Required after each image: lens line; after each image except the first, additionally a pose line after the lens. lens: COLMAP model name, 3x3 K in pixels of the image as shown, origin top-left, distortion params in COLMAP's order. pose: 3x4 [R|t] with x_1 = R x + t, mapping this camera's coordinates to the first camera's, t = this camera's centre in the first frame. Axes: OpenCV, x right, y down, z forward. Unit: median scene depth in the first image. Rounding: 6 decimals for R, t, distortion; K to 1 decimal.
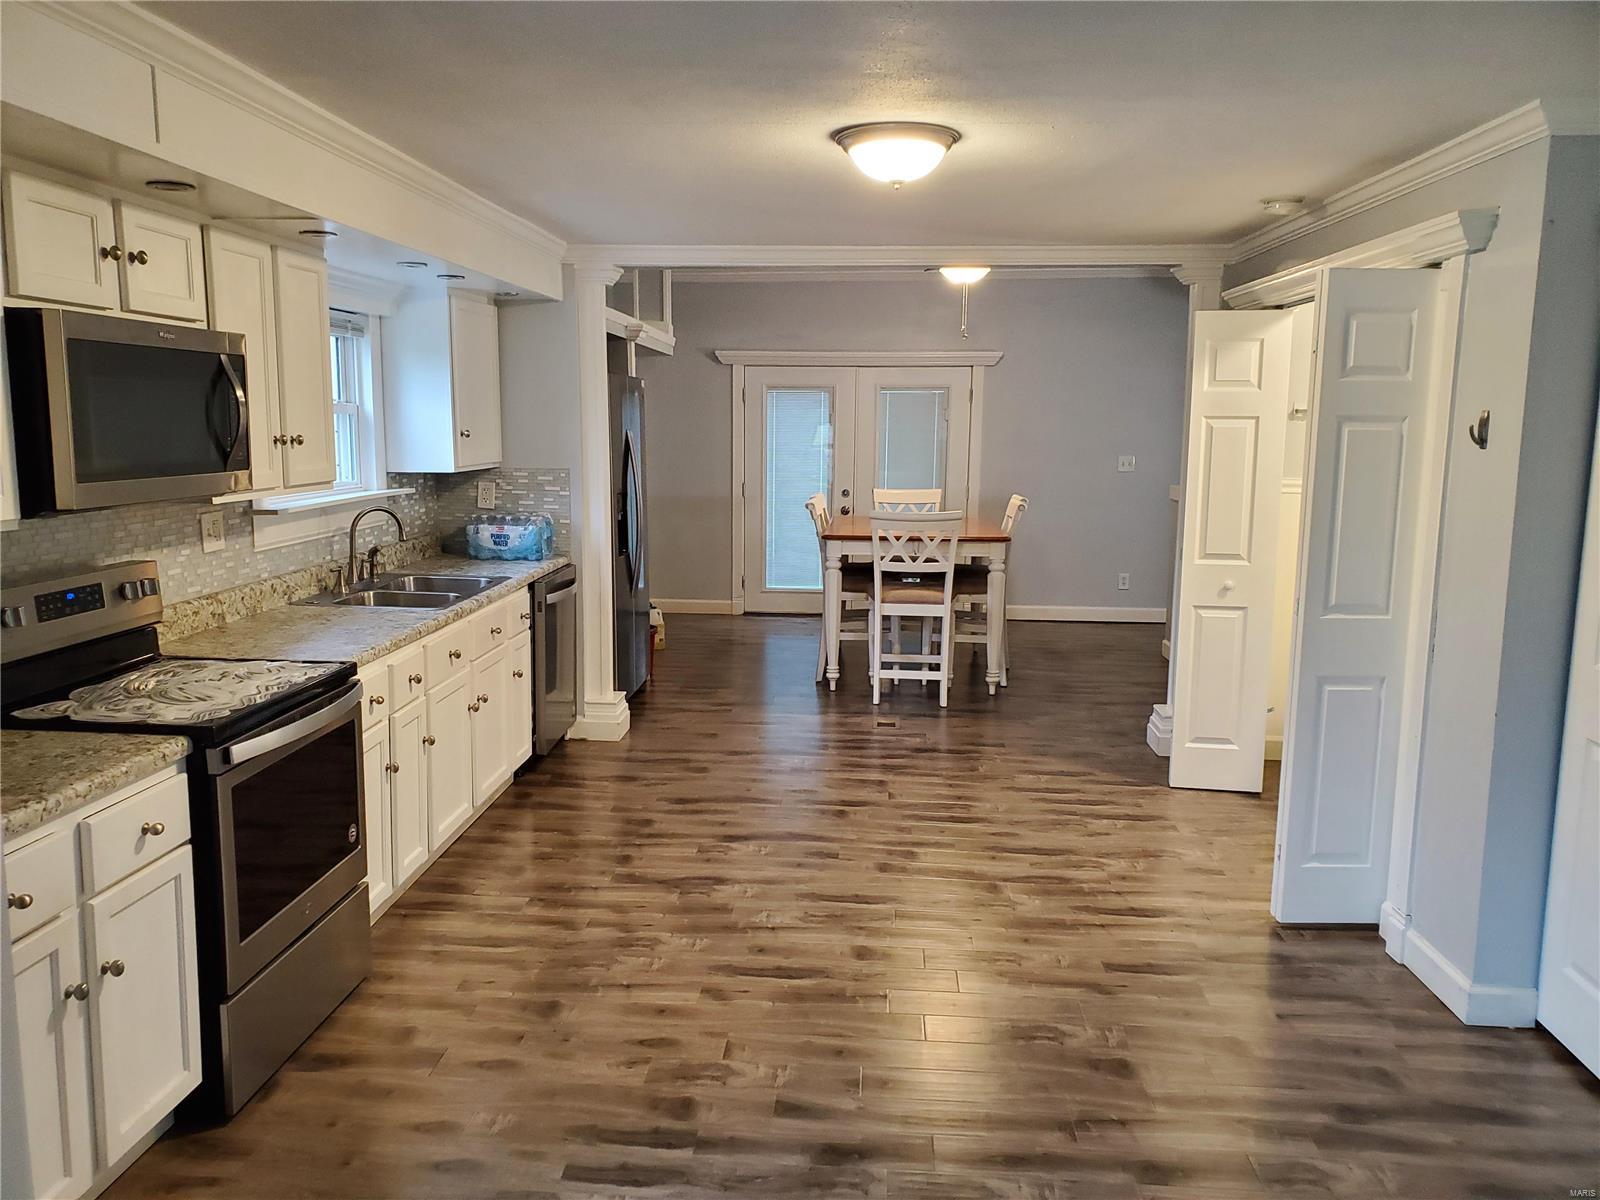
lens RADIAL K [[1258.8, 0, 790.6], [0, 1258.8, 602.4], [0, 0, 1]] dist [0.021623, -0.007189]
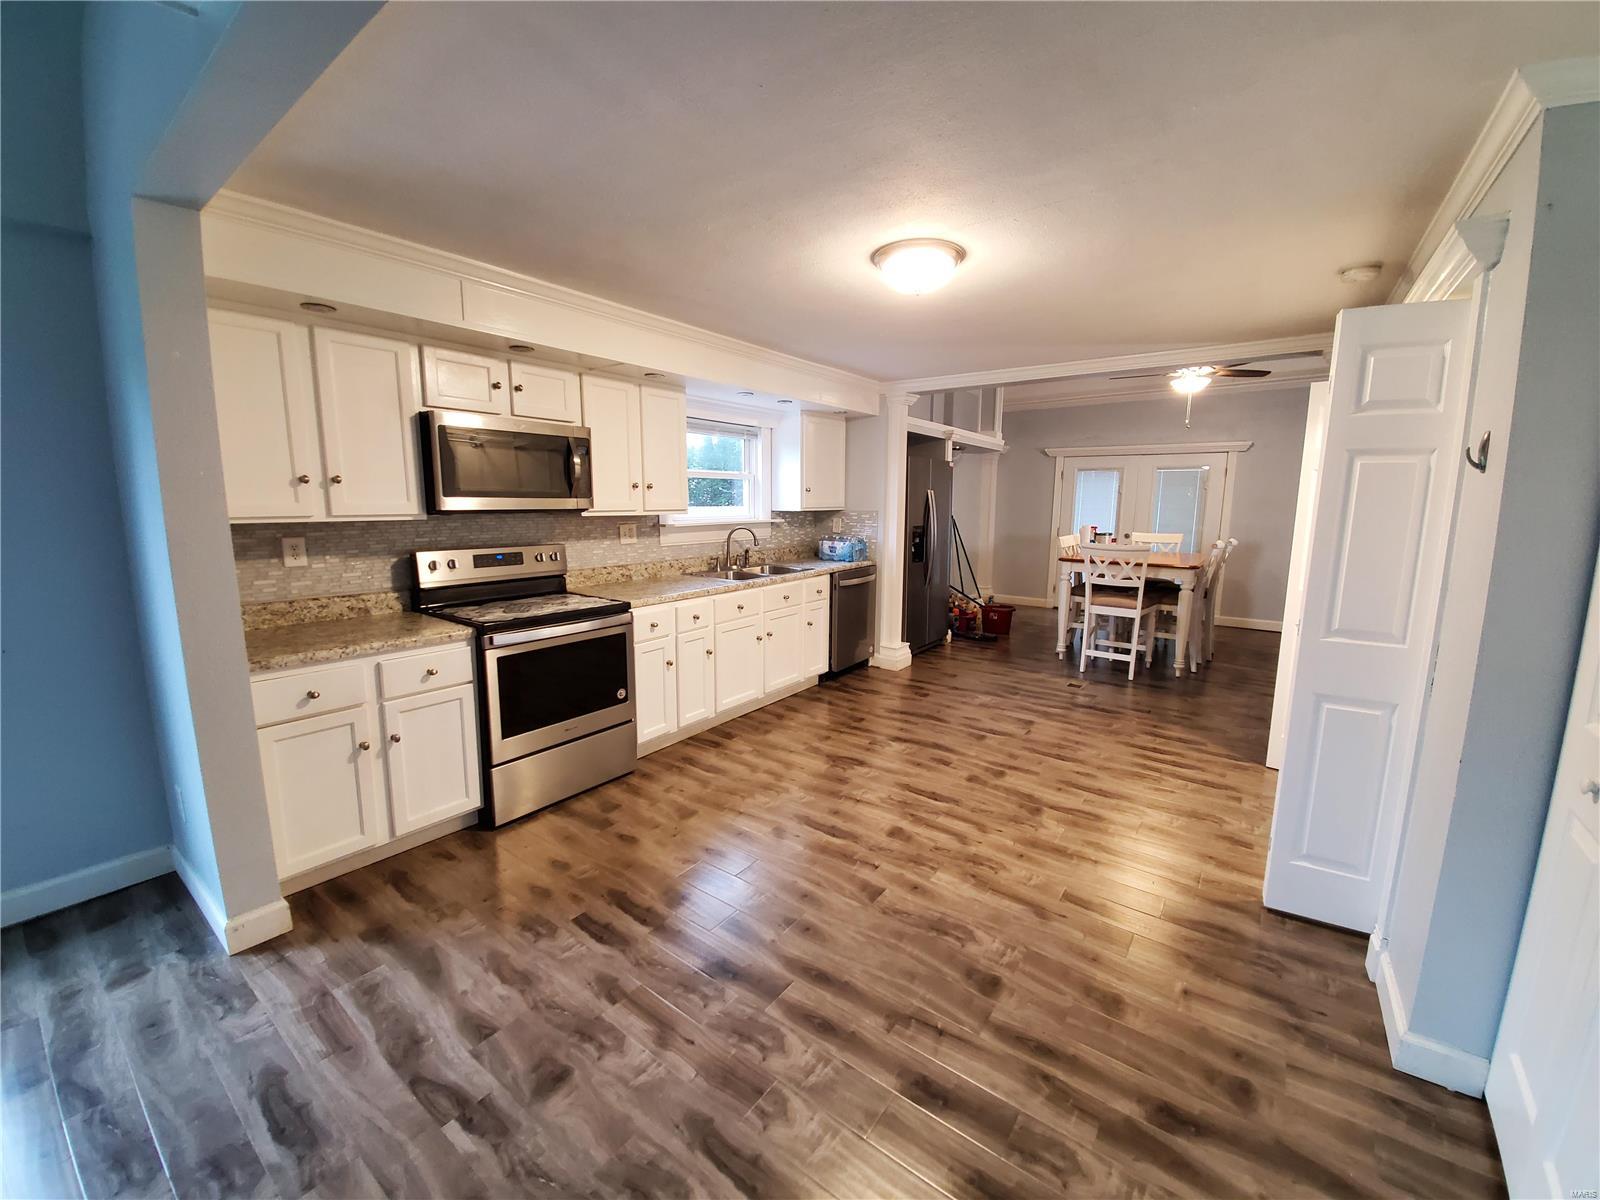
lens RADIAL K [[637.1, 0, 806.6], [0, 637.1, 594.9], [0, 0, 1]] dist [0.002669, -0.010113]
pose [[0.847994, 0.077178, -0.524357, 0.328183], [-0.076926, 0.996787, 0.022308, -0.004111], [0.524394, 0.021420, 0.851206, 0.307958]]
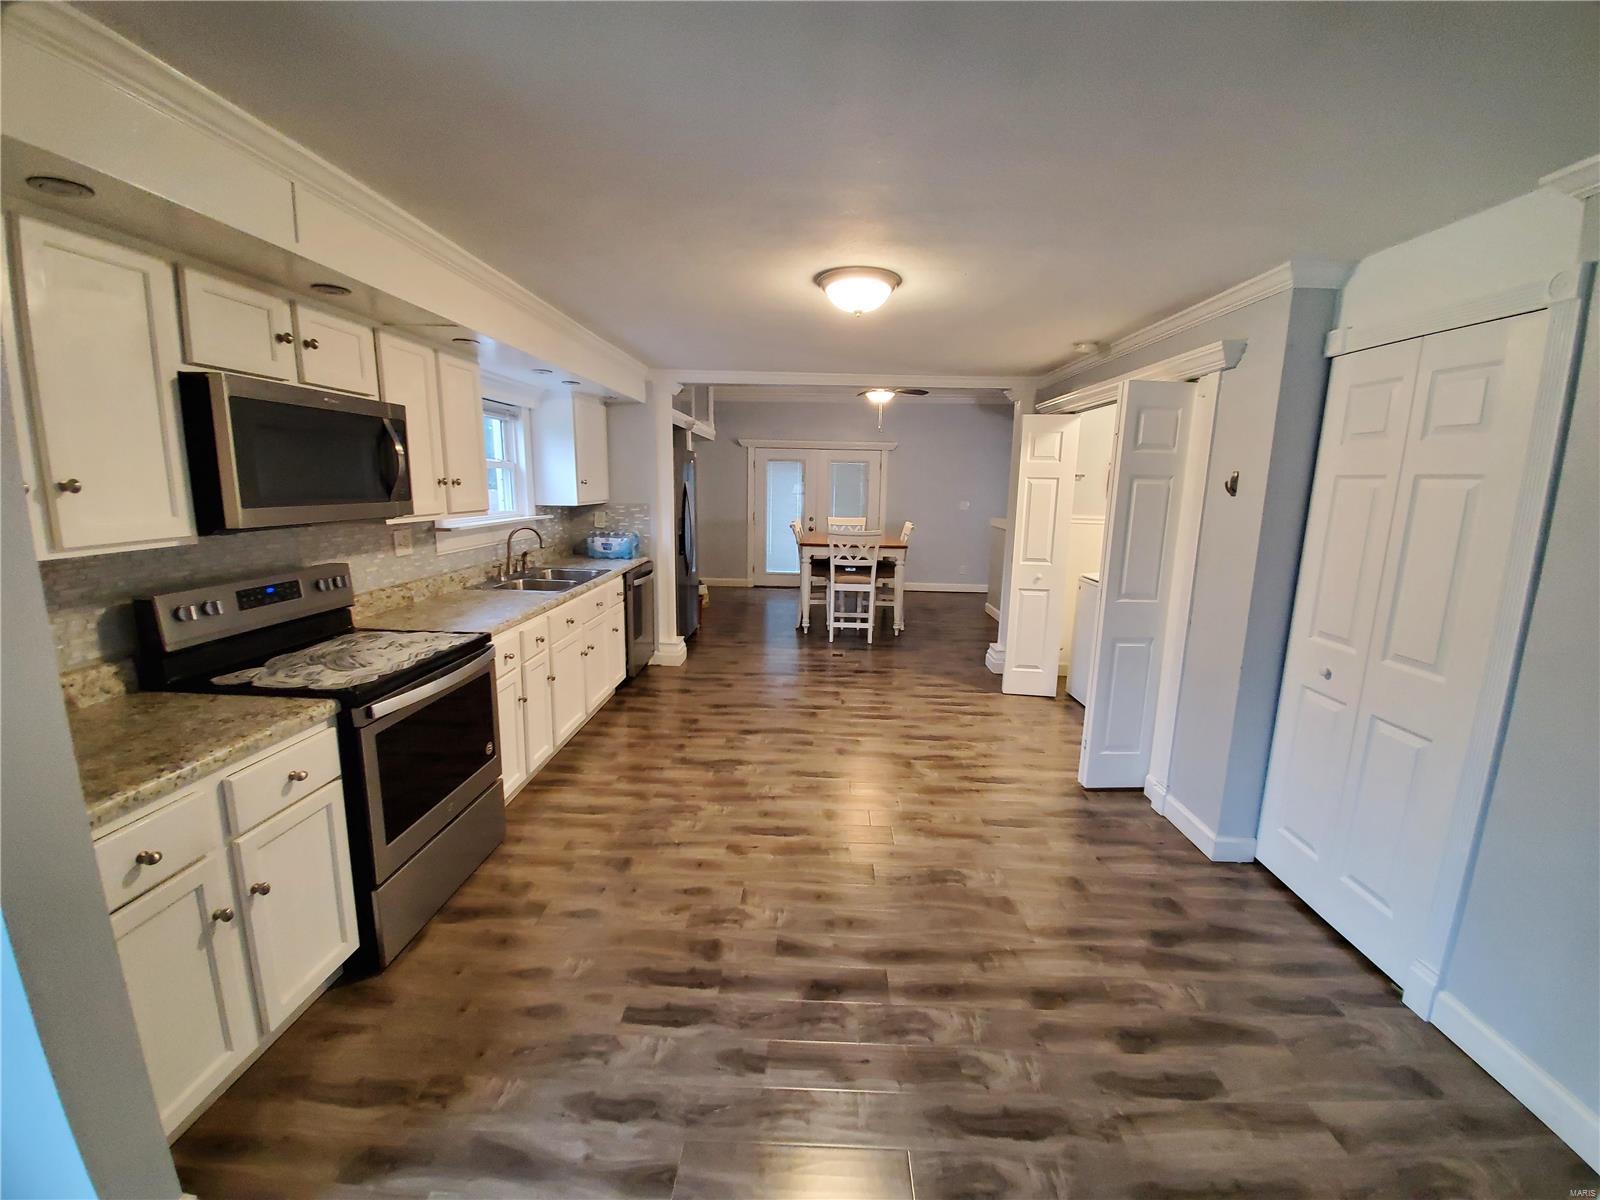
lens RADIAL K [[637.1, 0, 814.1], [0, 637.1, 595.0], [0, 0, 1]] dist [0.002669, -0.010113]
pose [[0.998349, 0.002419, 0.057381, -0.009163], [-0.004170, 0.999529, 0.030410, -0.018897], [-0.057280, -0.030599, 0.997889, 0.215647]]
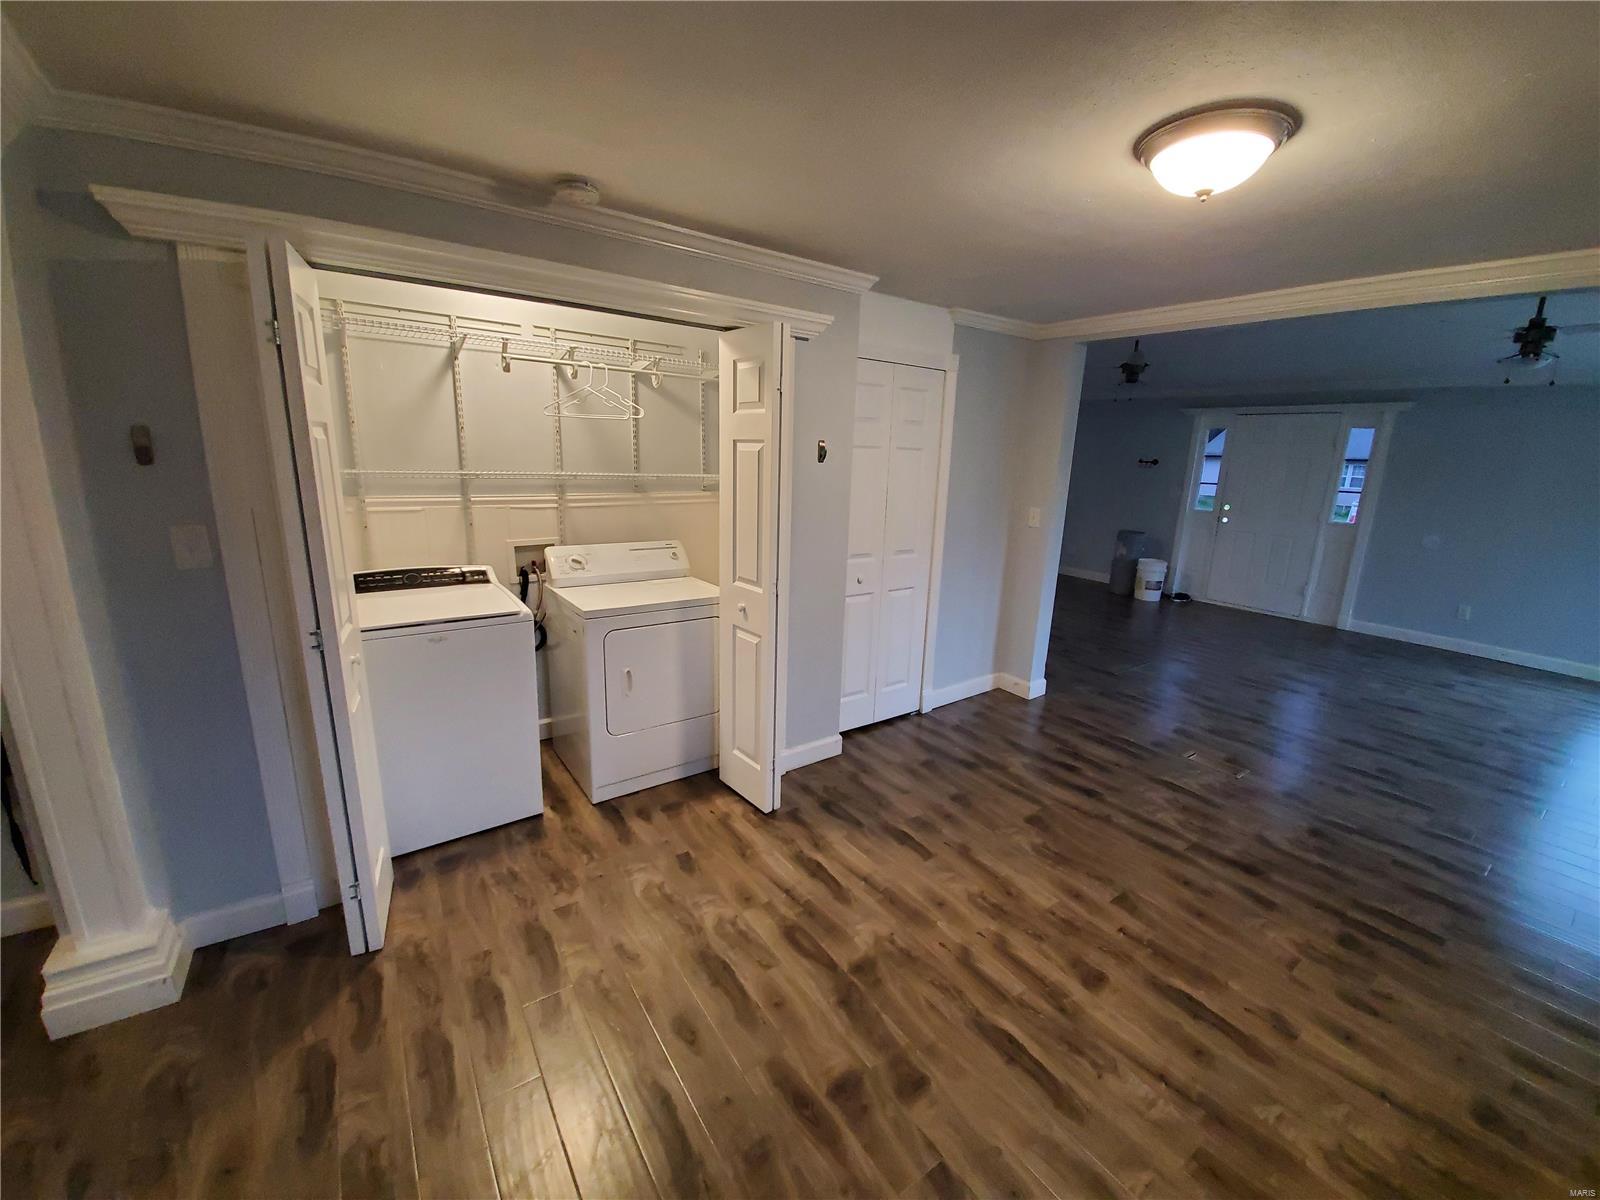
lens RADIAL K [[637.1, 0, 804.6], [0, 637.1, 593.2], [0, 0, 1]] dist [0.002669, -0.010113]
pose [[-0.634326, -0.197756, 0.747344, -0.117000], [0.075152, 0.946375, 0.314208, -0.199885], [-0.769404, 0.255474, -0.585448, 1.378794]]
